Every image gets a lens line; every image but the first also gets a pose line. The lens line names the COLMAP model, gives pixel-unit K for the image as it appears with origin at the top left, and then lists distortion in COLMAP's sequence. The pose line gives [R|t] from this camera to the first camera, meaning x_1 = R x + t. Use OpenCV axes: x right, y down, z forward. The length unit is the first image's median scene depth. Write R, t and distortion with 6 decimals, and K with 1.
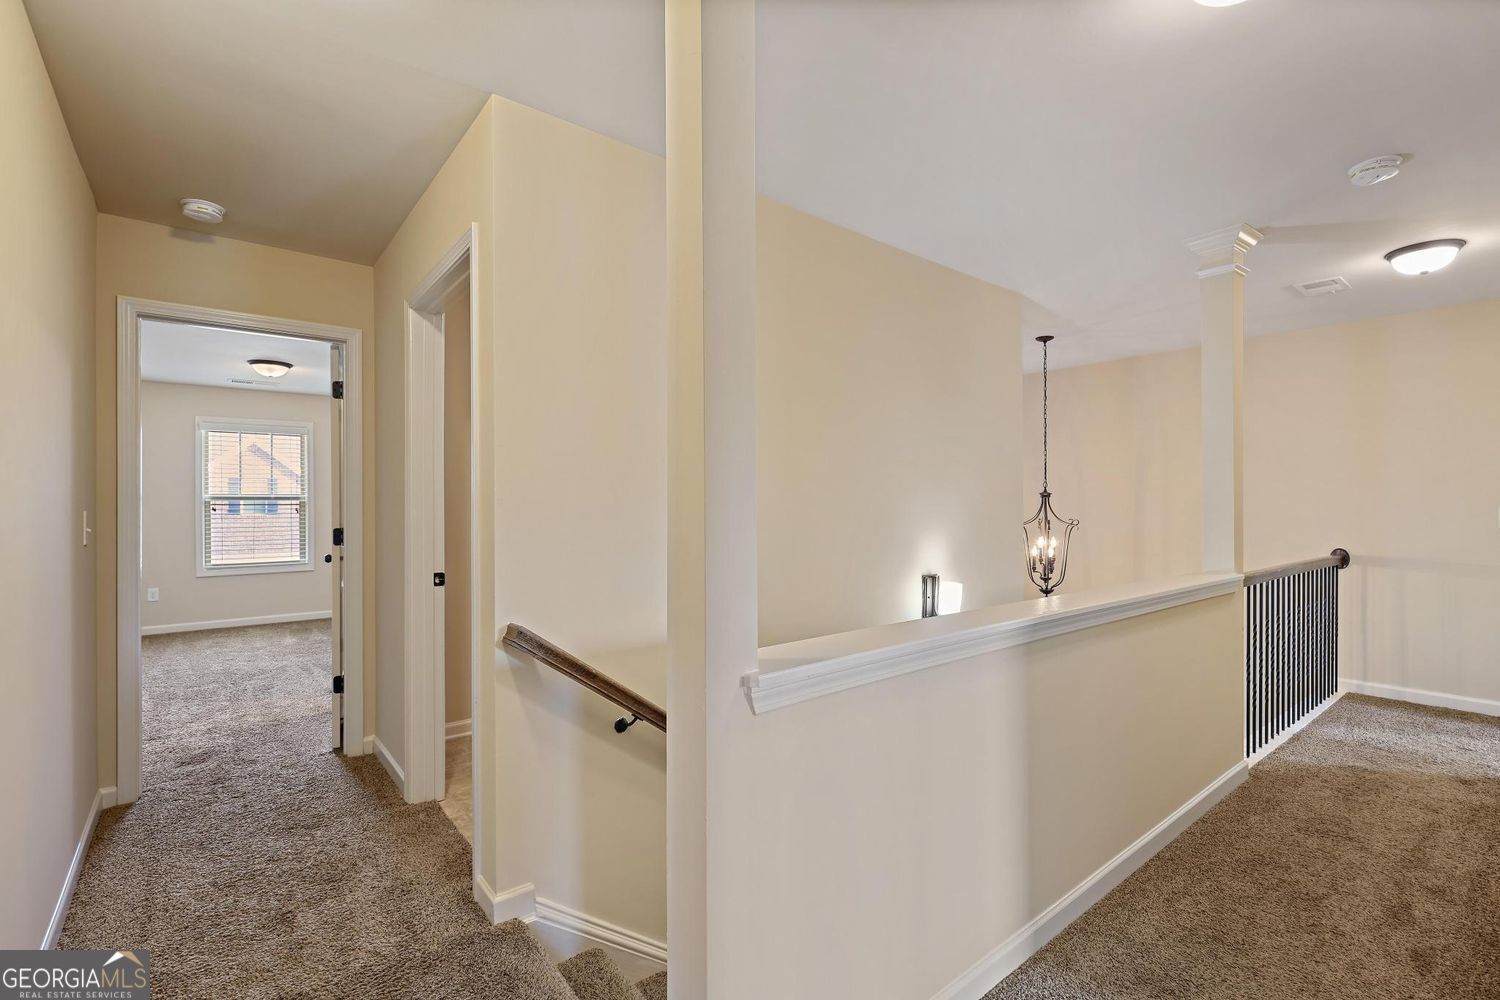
lens RADIAL K [[679.2, 0, 750.0], [0, 679.2, 500.0], [0, 0, 1]] dist [-0.000667, -0.000083]
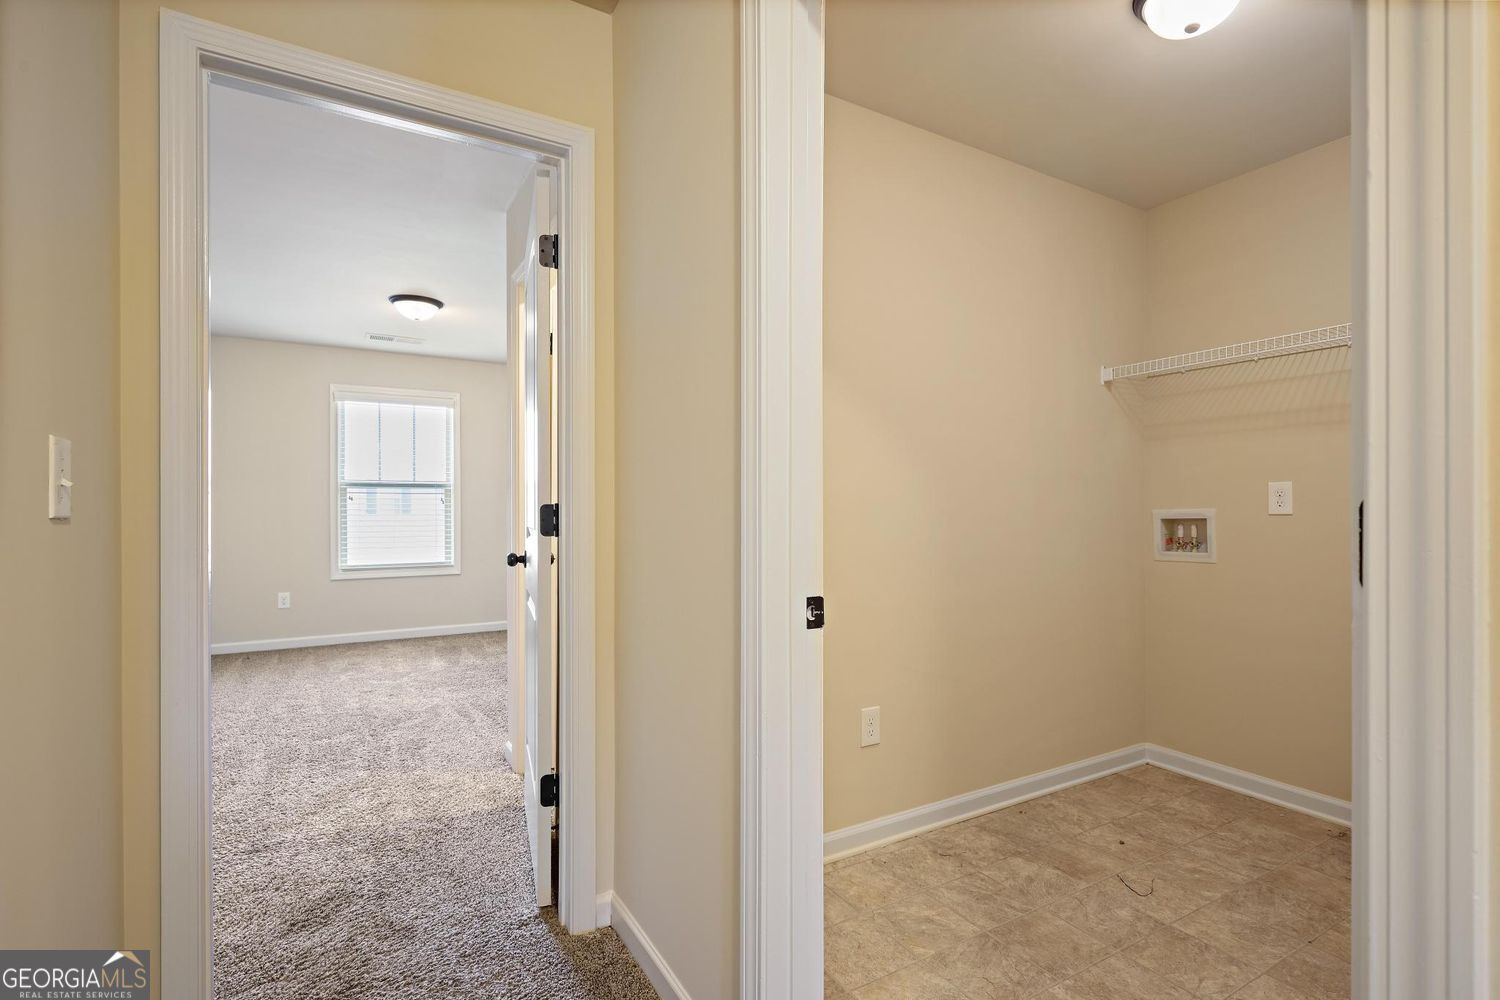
lens RADIAL K [[705.2, 0, 750.0], [0, 705.2, 500.0], [0, 0, 1]] dist [-0.000760, -0.000450]
pose [[0.987828, -0.000197, -0.155550, -0.248257], [-0.000547, 0.999989, -0.004736, 0.027945], [0.155549, 0.004764, 0.987817, 0.321263]]
